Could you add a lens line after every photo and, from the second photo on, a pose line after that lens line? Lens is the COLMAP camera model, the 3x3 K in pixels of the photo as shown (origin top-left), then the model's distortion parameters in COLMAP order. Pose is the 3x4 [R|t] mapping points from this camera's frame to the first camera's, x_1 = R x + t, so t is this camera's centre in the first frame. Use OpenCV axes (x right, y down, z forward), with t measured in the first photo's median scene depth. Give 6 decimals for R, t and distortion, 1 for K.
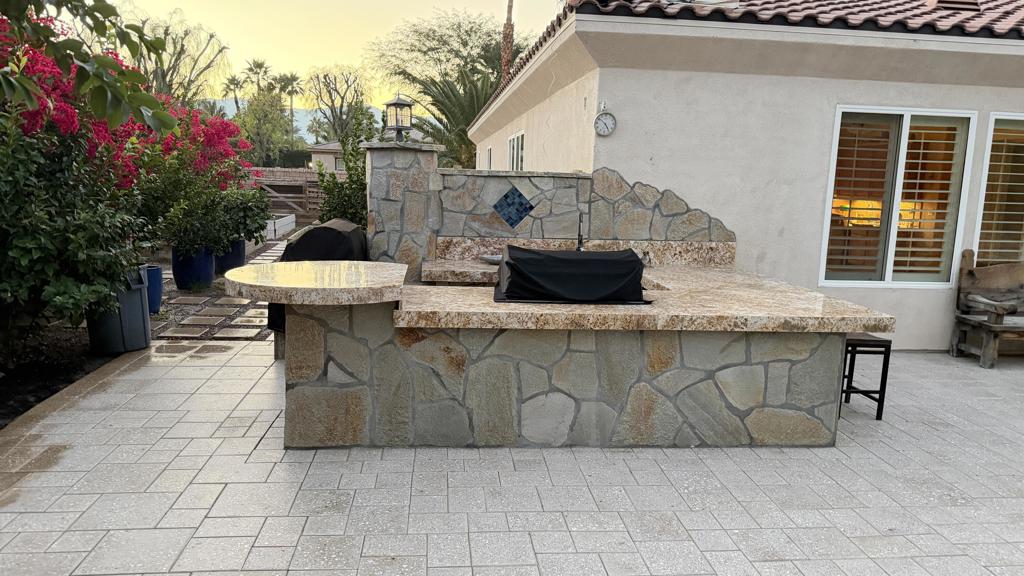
lens RADIAL K [[726.0, 0, 512.0], [0, 726.0, 288.0], [0, 0, 1]] dist [-0.005049, -0.001378]
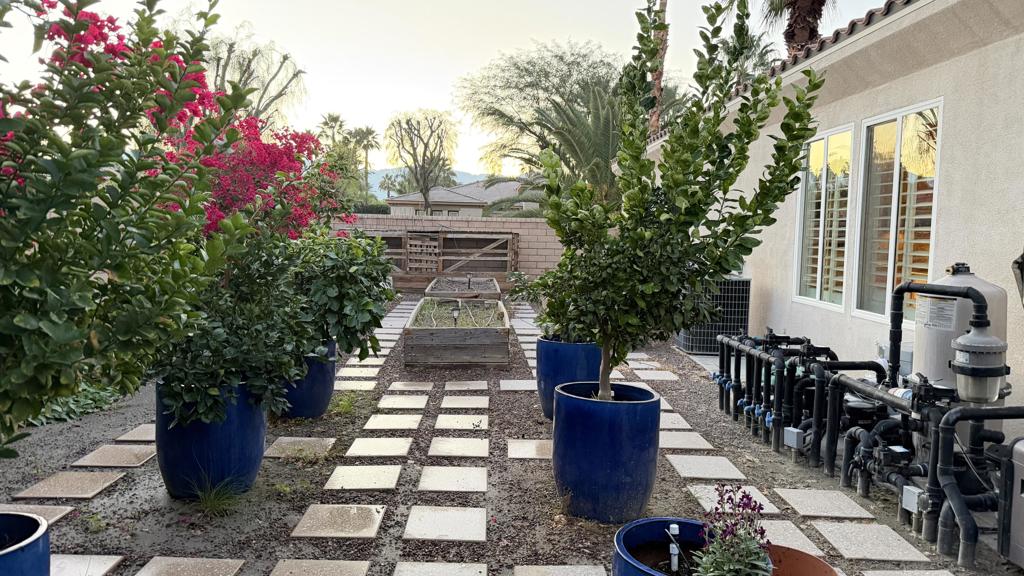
lens RADIAL K [[684.5, 0, 512.0], [0, 684.5, 288.0], [0, 0, 1]] dist [0.003361, -0.000181]
pose [[0.997396, -0.007302, -0.071747, -0.066177], [0.002150, 0.997429, -0.071629, -0.020889], [0.072086, 0.071288, 0.994848, 0.167673]]
